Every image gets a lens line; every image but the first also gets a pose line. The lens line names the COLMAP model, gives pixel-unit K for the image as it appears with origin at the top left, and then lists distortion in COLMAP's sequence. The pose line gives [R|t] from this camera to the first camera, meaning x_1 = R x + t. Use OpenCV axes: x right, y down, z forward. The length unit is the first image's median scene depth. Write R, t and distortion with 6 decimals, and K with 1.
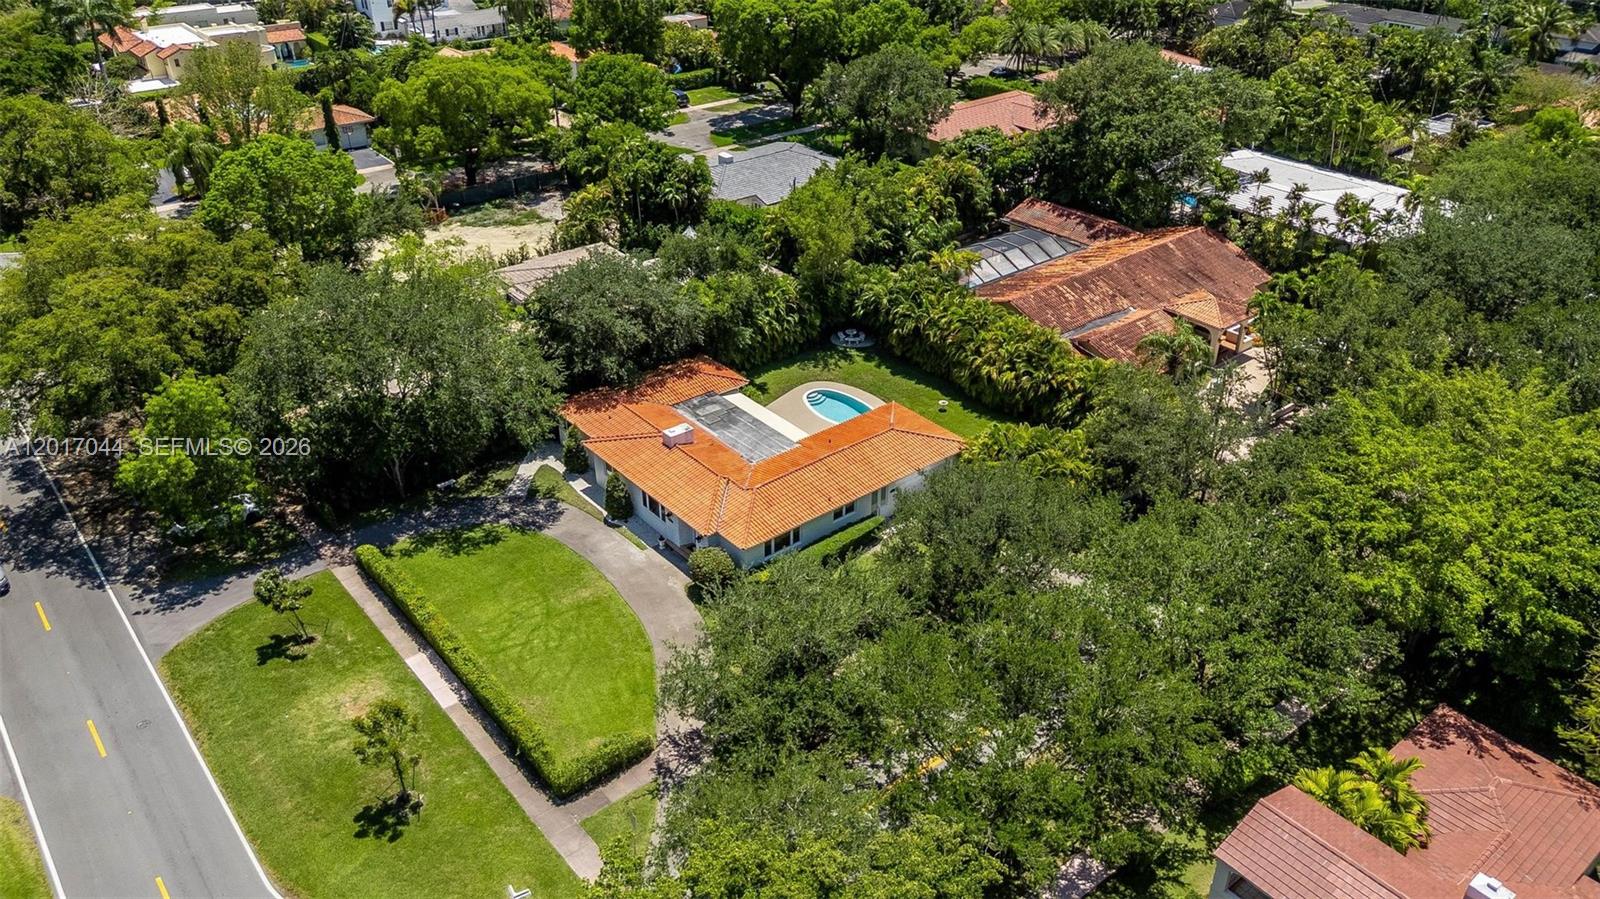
lens RADIAL K [[1179.4, 0, 800.0], [0, 1179.4, 449.5], [0, 0, 1]] dist [0.078489, -0.095732]
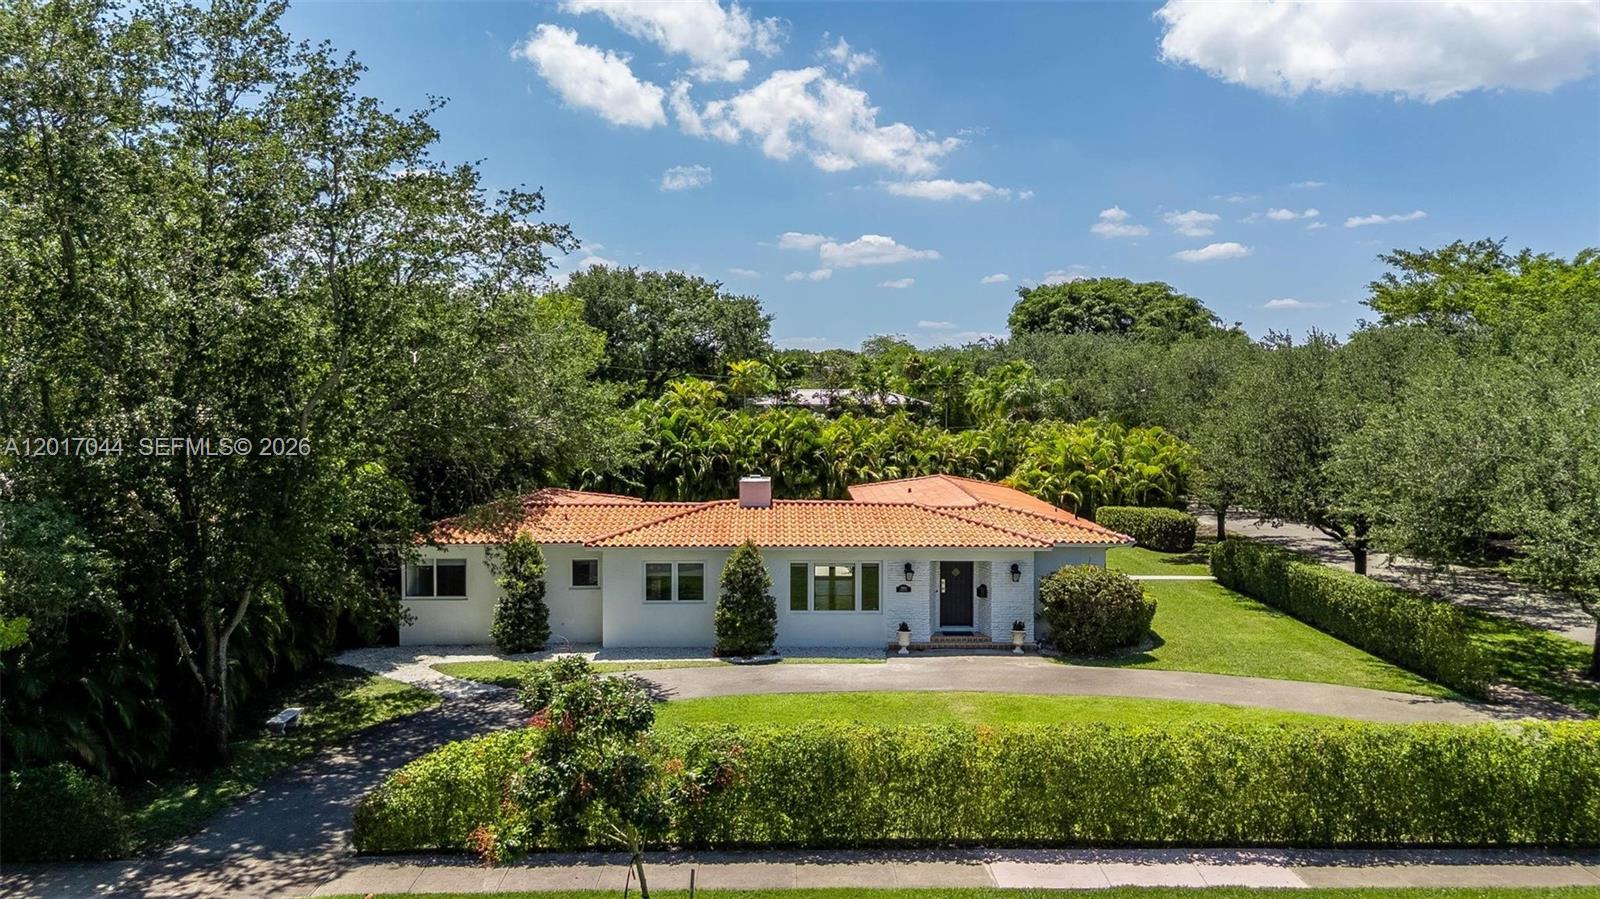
lens RADIAL K [[1179.4, 0, 800.0], [0, 1179.4, 449.5], [0, 0, 1]] dist [0.078489, -0.095732]
pose [[0.625445, -0.037546, 0.779364, -0.394205], [0.398894, 0.873836, -0.278018, 0.098324], [-0.670598, 0.484769, 0.561514, 0.552448]]
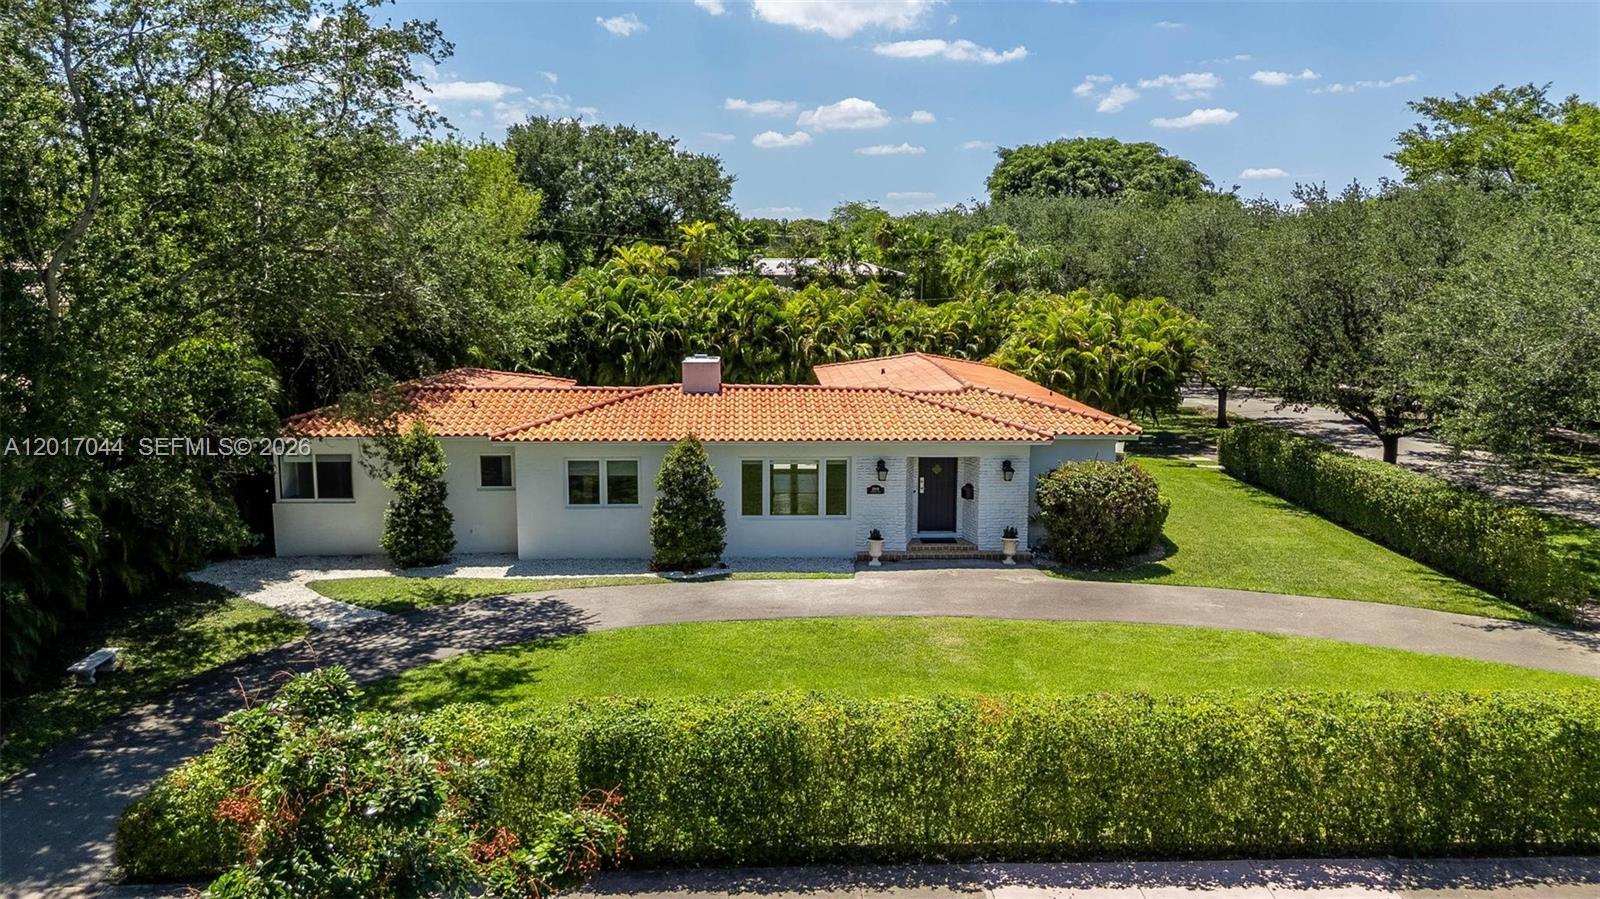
lens RADIAL K [[1174.6, 0, 800.0], [0, 1174.6, 449.5], [0, 0, 1]] dist [0.078877, -0.082851]
pose [[0.605778, -0.121357, 0.786324, -0.341747], [0.405043, 0.897685, -0.173498, 0.082602], [-0.684816, 0.423596, 0.592953, 0.584915]]
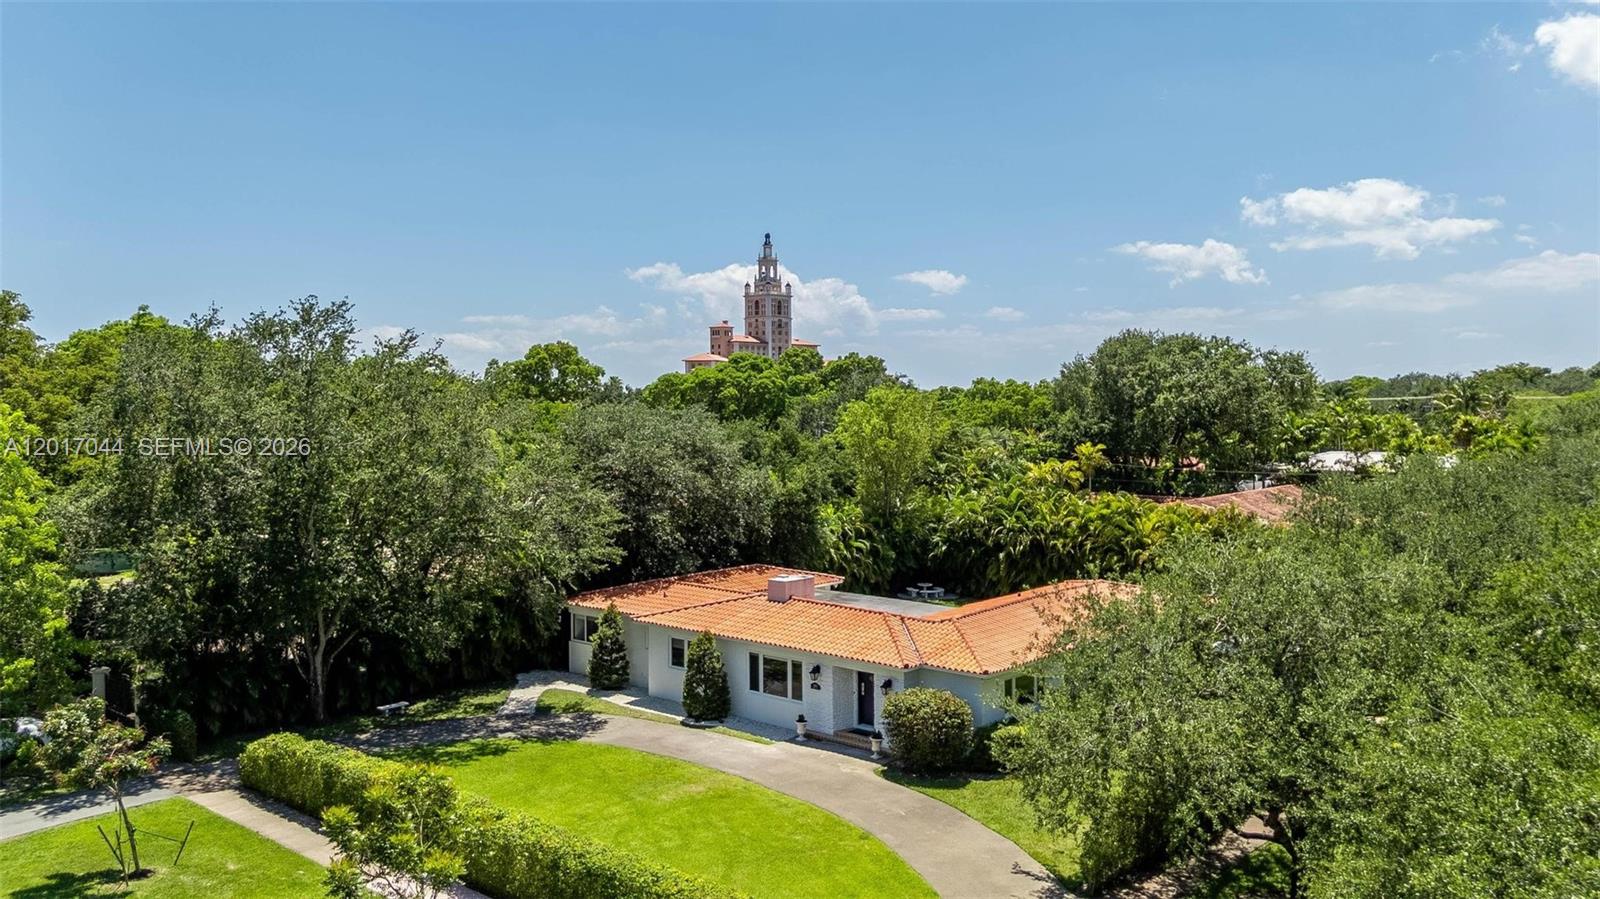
lens RADIAL K [[1178.3, 0, 800.0], [0, 1178.3, 449.5], [0, 0, 1]] dist [0.062850, -0.056409]
pose [[0.987106, -0.012746, 0.159558, -0.158968], [0.087820, 0.876522, -0.473282, 0.177877], [-0.133823, 0.481192, 0.866340, 0.334096]]
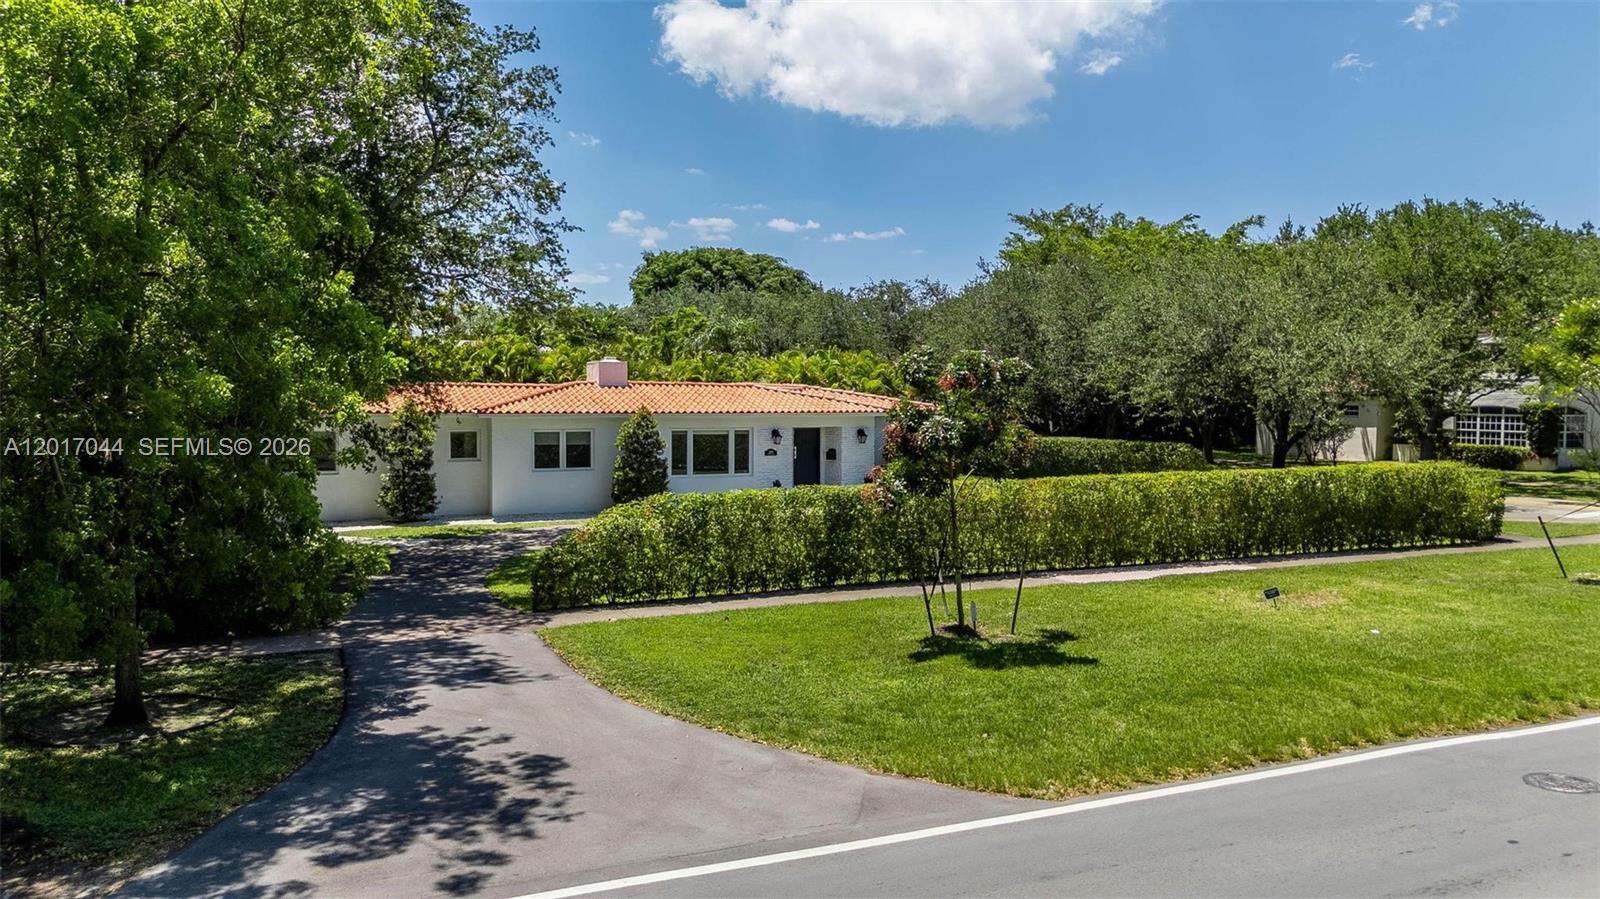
lens RADIAL K [[1174.6, 0, 800.0], [0, 1174.6, 449.5], [0, 0, 1]] dist [0.078877, -0.082851]
pose [[0.267362, -0.046564, 0.962470, -0.475559], [0.493166, 0.864715, -0.095161, 0.089068], [-0.827831, 0.500100, 0.254156, 0.649067]]
